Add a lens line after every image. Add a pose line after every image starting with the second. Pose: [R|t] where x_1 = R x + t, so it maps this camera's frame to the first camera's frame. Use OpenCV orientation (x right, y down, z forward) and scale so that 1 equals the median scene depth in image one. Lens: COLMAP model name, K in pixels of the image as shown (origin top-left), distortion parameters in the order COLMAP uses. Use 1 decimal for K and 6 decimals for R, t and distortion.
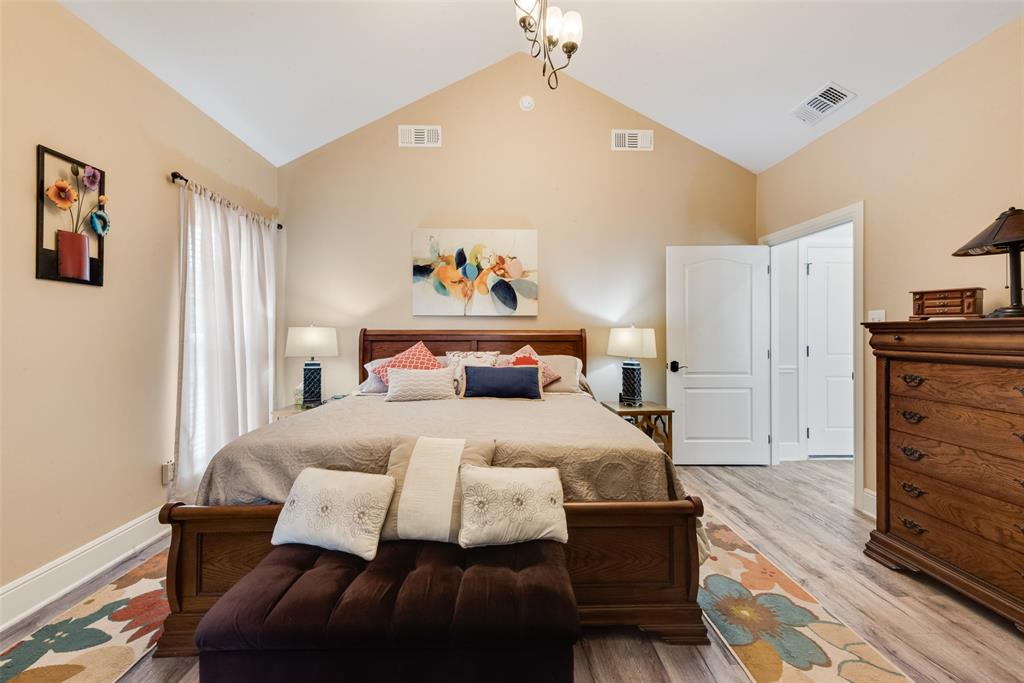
lens RADIAL K [[403.3, 0, 512.0], [0, 403.3, 341.5], [0, 0, 1]] dist [0.001430, 0.000376]
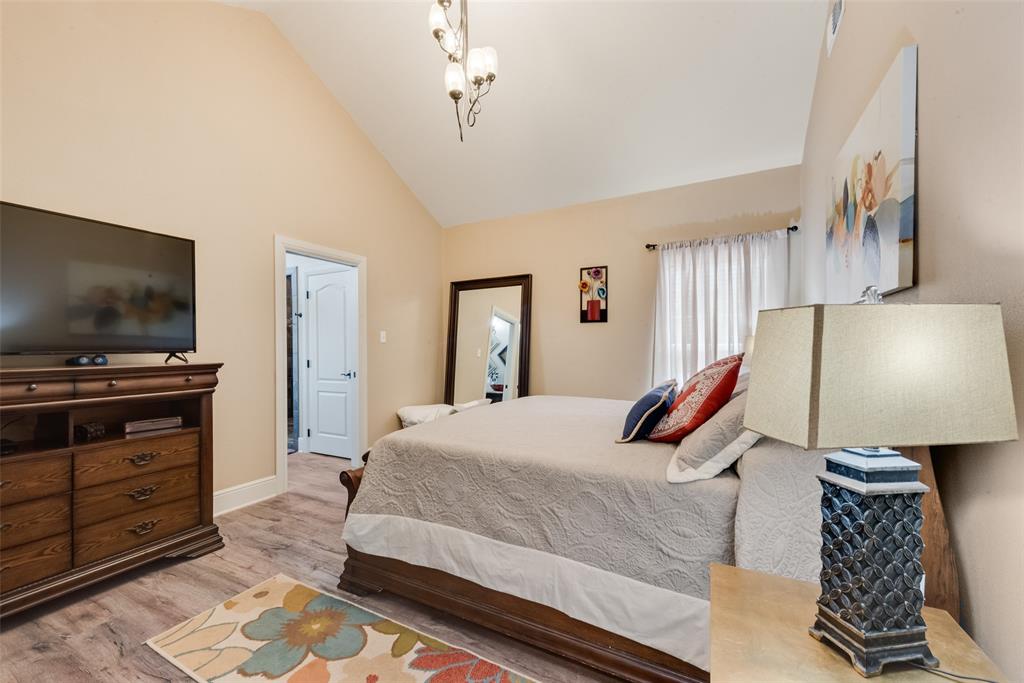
lens RADIAL K [[403.3, 0, 512.0], [0, 403.3, 341.5], [0, 0, 1]] dist [0.001430, 0.000376]
pose [[-0.488397, -0.010740, -0.872556, 1.114275], [-0.012870, 0.999904, -0.005104, -0.021242], [0.872527, 0.008737, -0.488488, 1.741648]]
